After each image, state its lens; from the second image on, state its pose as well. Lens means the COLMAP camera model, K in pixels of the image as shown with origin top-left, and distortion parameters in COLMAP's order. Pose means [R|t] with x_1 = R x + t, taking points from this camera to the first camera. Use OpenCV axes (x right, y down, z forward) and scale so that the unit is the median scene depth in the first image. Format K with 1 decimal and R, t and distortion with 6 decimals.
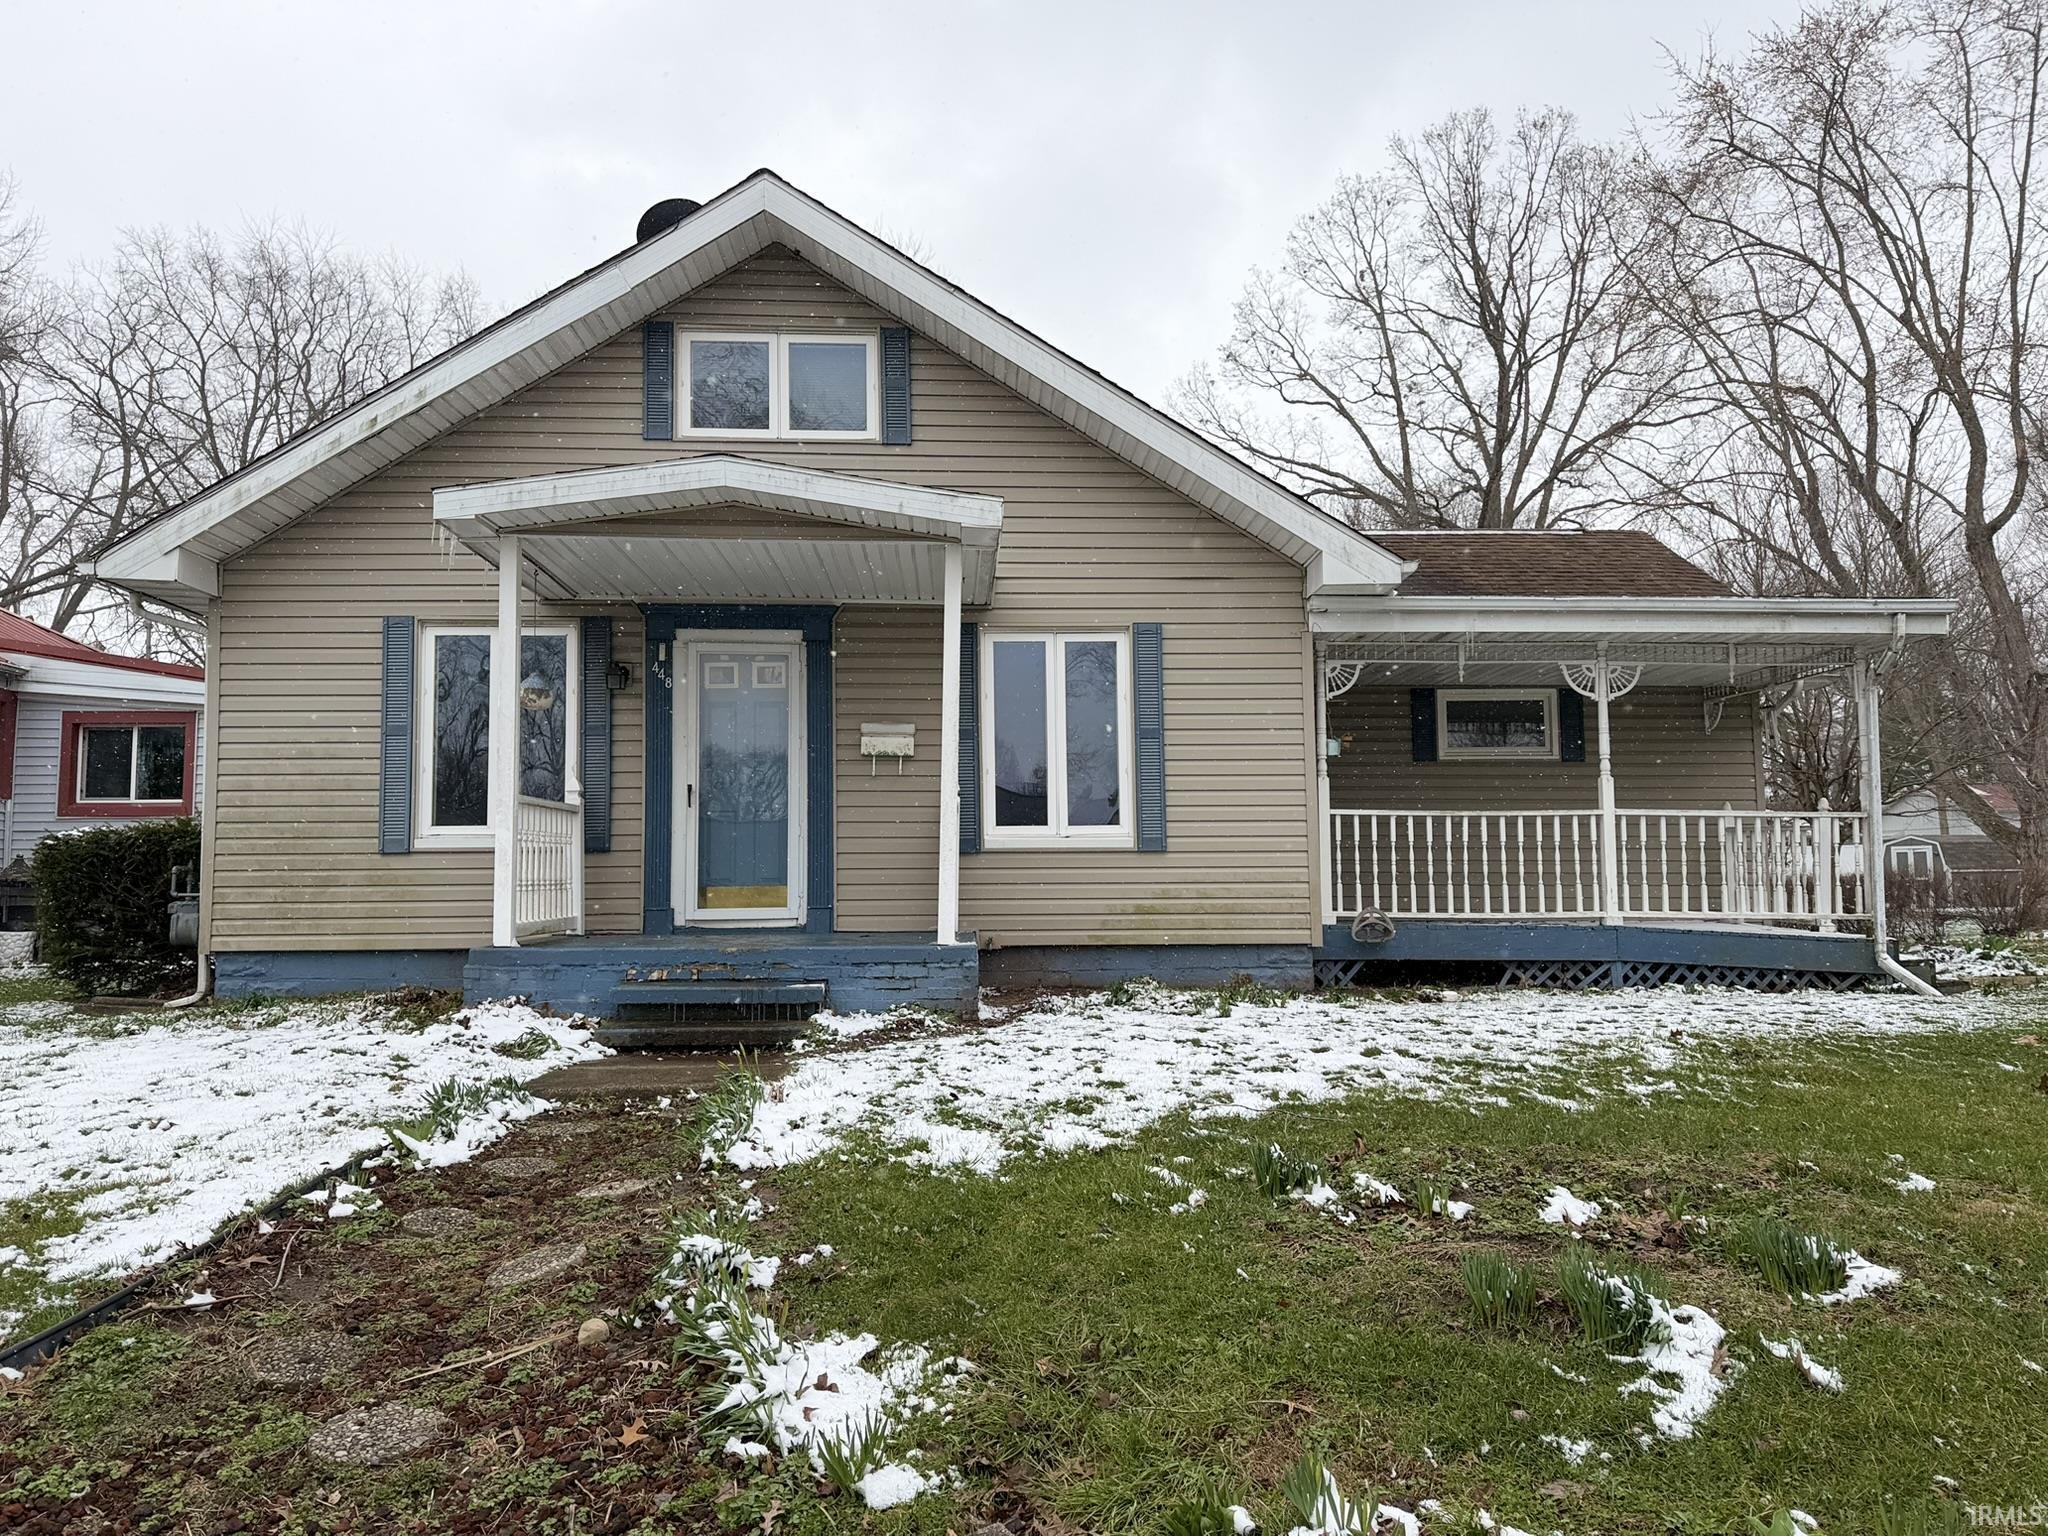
lens RADIAL K [[1415.2, 0, 1023.2], [0, 1415.2, 779.2], [0, 0, 1]] dist [0.111383, -0.131150]
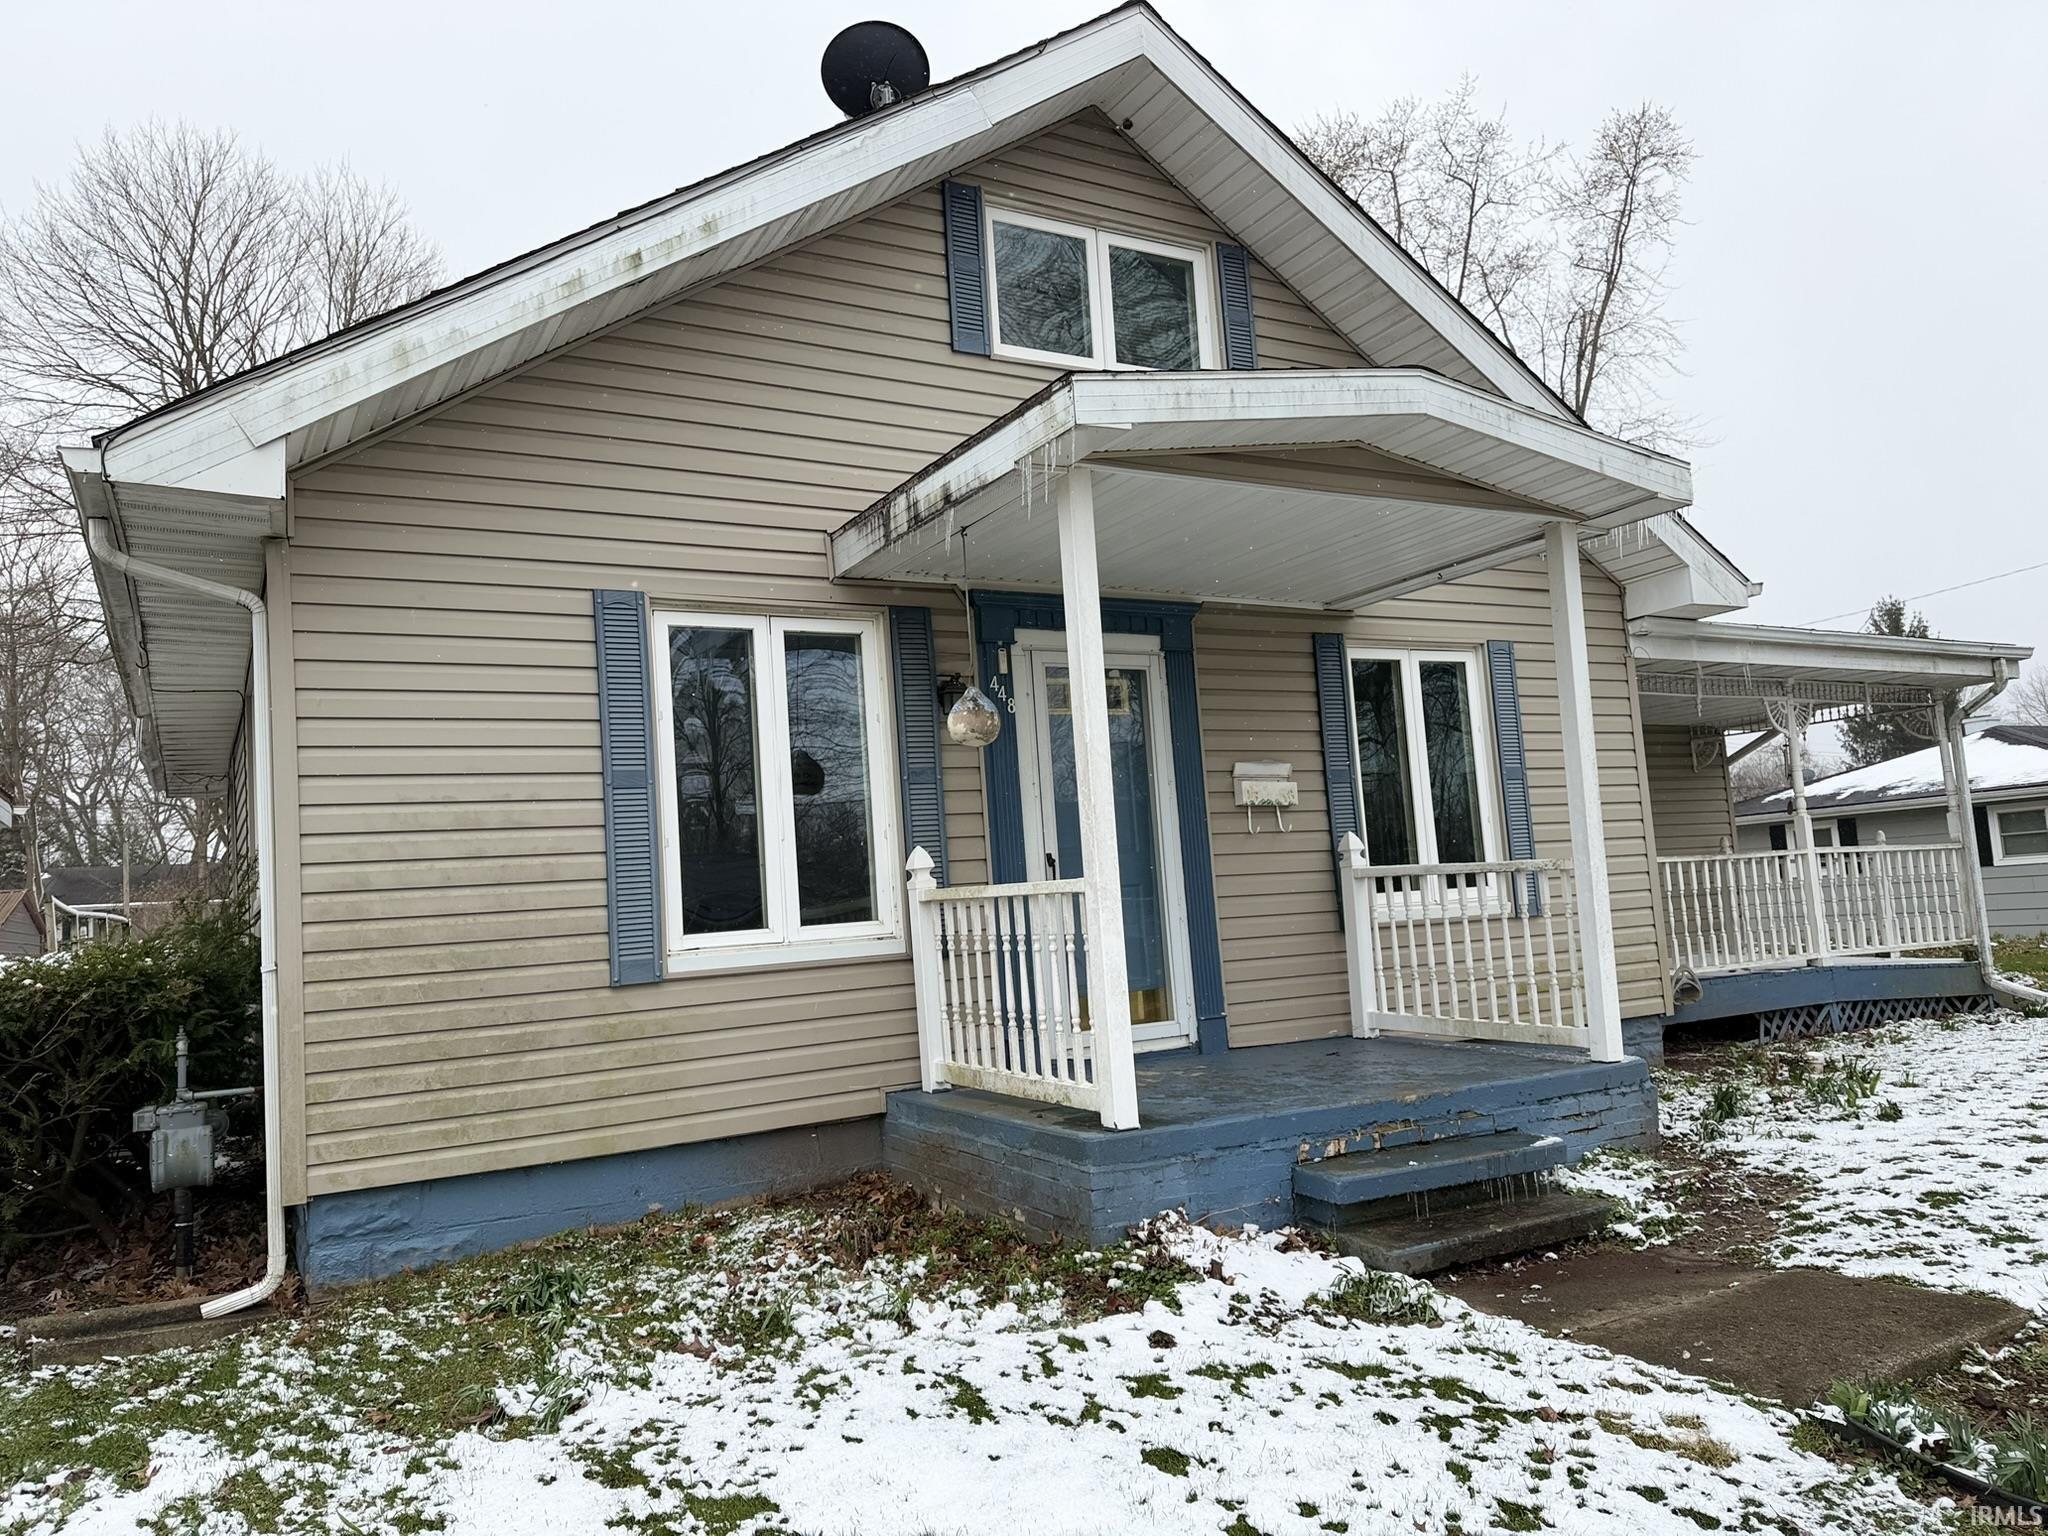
lens RADIAL K [[1415.2, 0, 1023.2], [0, 1415.2, 779.2], [0, 0, 1]] dist [0.111383, -0.131150]
pose [[0.887956, -0.009266, 0.459835, -0.540734], [0.022005, 0.999508, -0.022350, -0.016379], [-0.459402, 0.029965, 0.887723, 0.378727]]
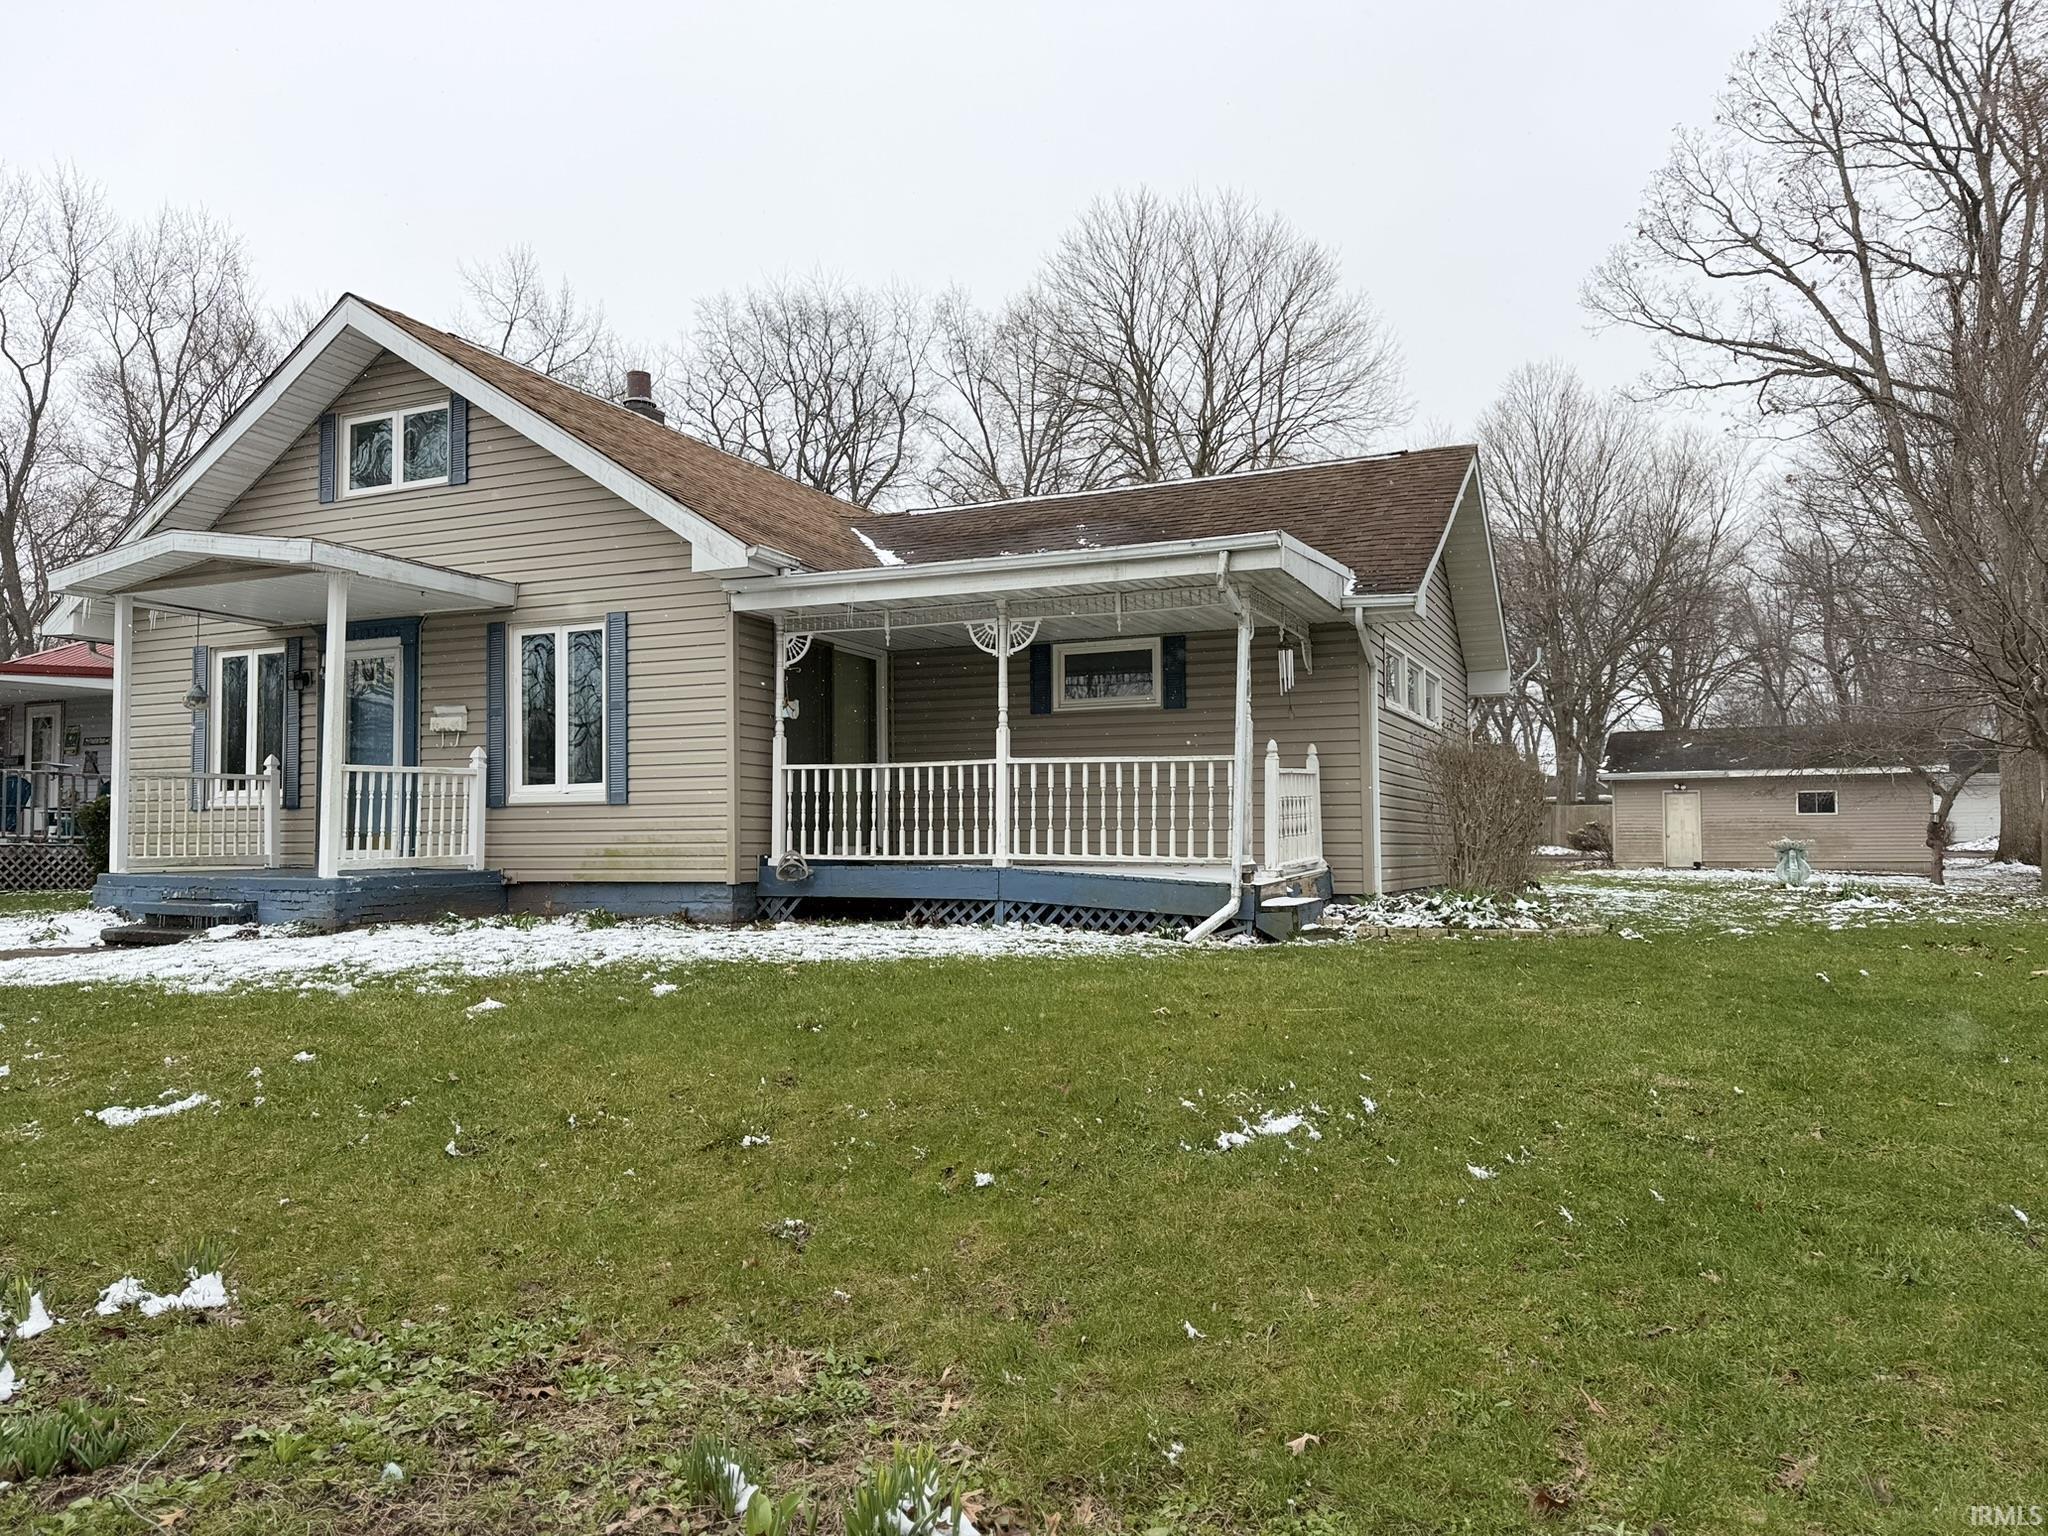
lens RADIAL K [[1415.2, 0, 1023.2], [0, 1415.2, 779.2], [0, 0, 1]] dist [0.111383, -0.131150]
pose [[0.893172, -0.018043, -0.449352, 0.917395], [0.034405, 0.999008, 0.028273, 0.007229], [0.448397, -0.040713, 0.892907, 0.072803]]
